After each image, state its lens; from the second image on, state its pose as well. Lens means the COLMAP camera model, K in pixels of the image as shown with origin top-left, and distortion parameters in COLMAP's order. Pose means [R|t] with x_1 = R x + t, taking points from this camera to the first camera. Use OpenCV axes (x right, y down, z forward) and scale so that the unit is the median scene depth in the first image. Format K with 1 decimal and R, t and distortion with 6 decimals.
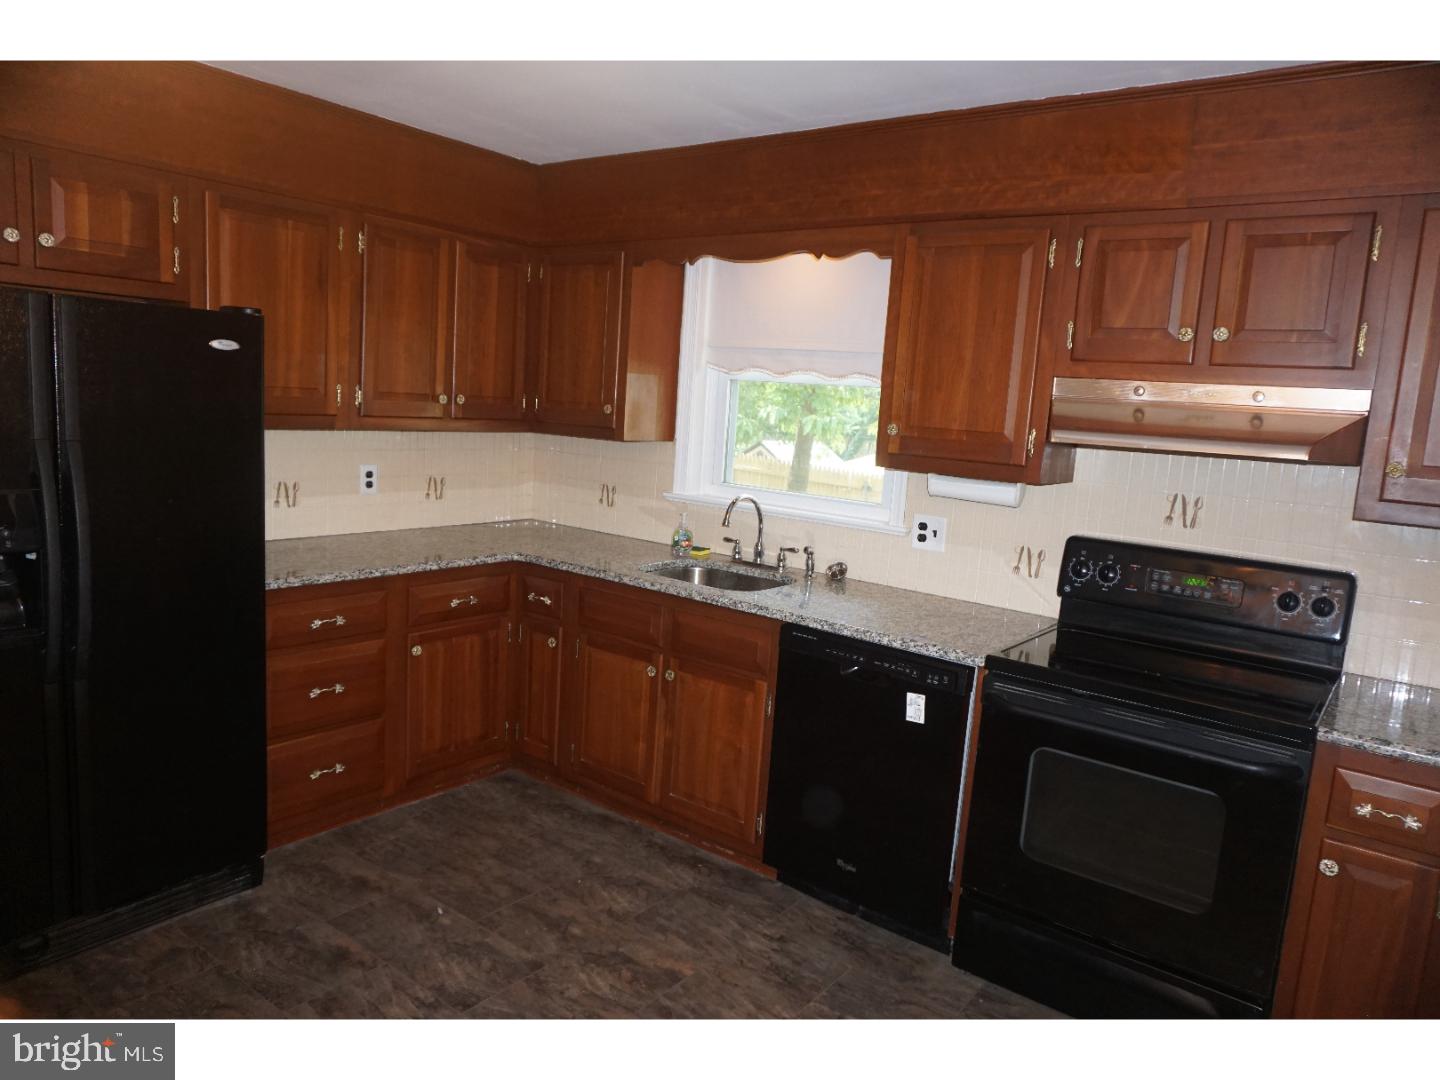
lens RADIAL K [[966.9, 0, 719.8], [0, 966.9, 540.1], [0, 0, 1]] dist [-0.037632, 0.025357]
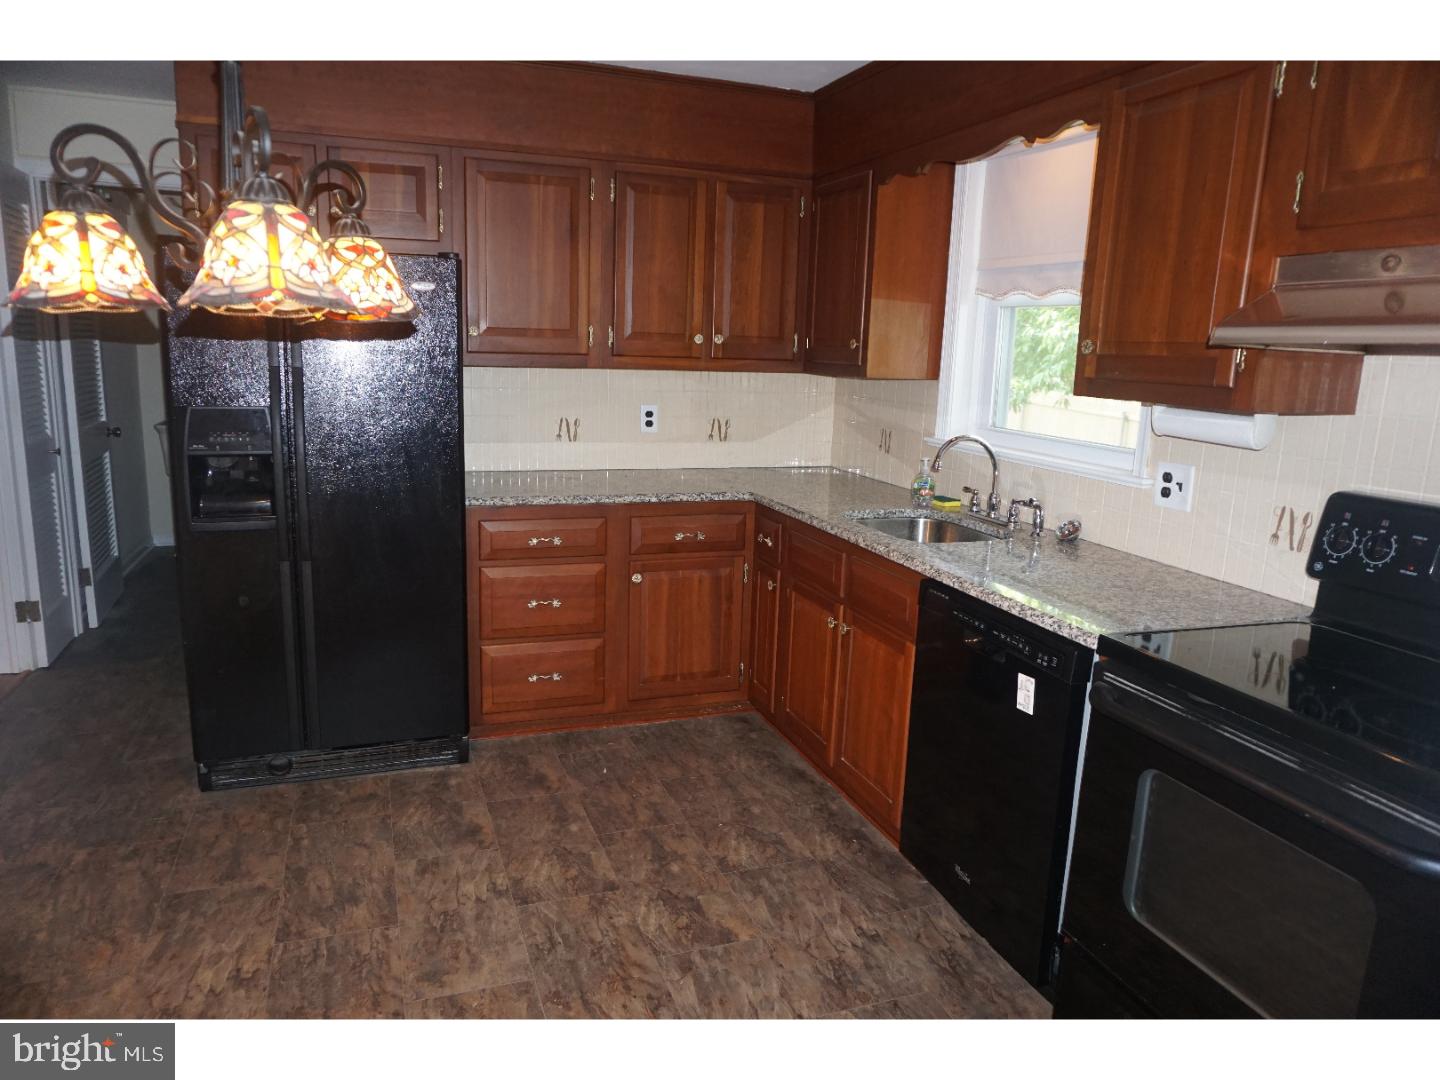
lens RADIAL K [[966.9, 0, 719.4], [0, 966.9, 537.9], [0, 0, 1]] dist [-0.037632, 0.025357]
pose [[0.842423, 0.070163, -0.534229, 0.327509], [-0.058310, 0.997534, 0.039061, 0.025388], [0.535653, -0.001755, 0.844437, 0.165067]]
